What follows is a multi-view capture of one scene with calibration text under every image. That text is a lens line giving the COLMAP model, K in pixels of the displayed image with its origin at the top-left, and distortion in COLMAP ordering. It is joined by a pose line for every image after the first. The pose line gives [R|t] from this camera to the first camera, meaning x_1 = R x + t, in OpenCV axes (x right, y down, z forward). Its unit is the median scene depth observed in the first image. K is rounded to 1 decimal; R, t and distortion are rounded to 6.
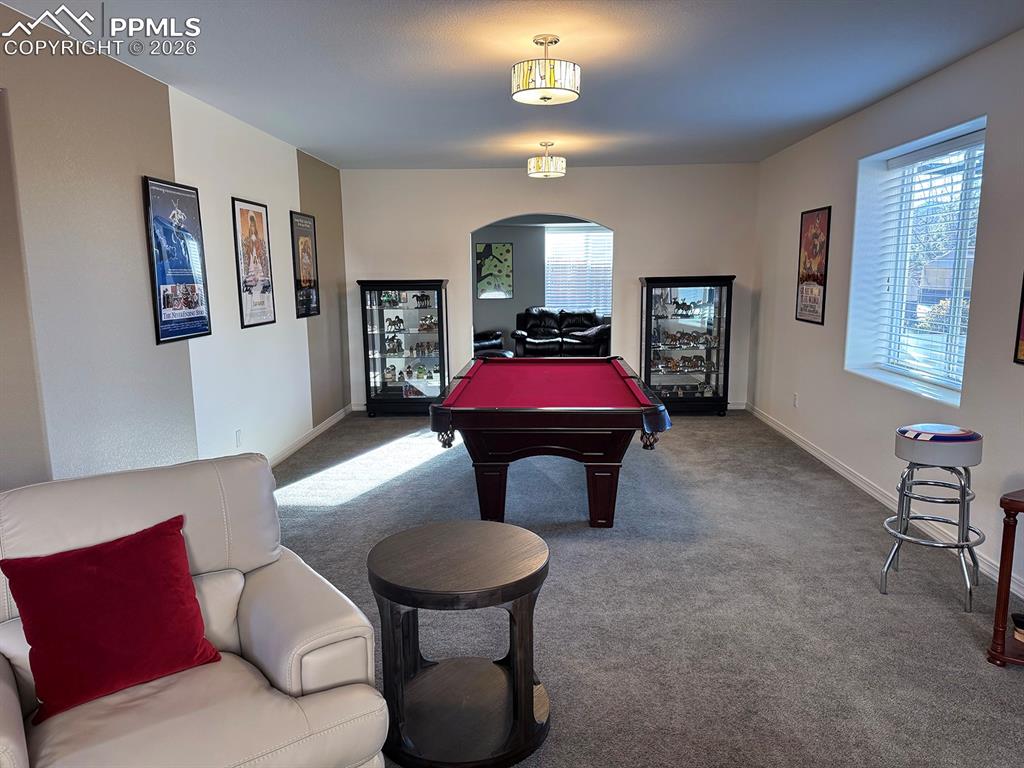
lens RADIAL K [[716.1, 0, 511.6], [0, 716.1, 389.2], [0, 0, 1]] dist [0.101995, -0.134678]
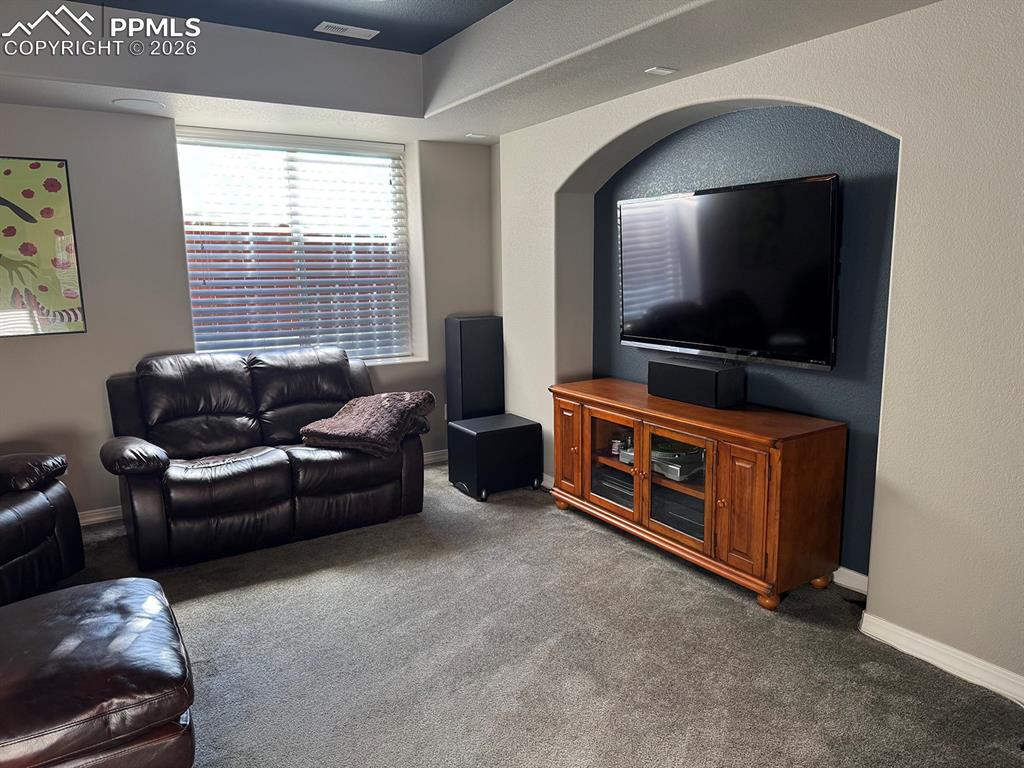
lens RADIAL K [[719.8, 0, 512.0], [0, 719.8, 384.0], [0, 0, 1]] dist [0.165791, -0.197548]
pose [[0.827777, -0.092835, 0.553323, -0.026957], [0.093041, 0.995274, 0.027795, -0.096355], [-0.553288, 0.028474, 0.832503, 0.624121]]
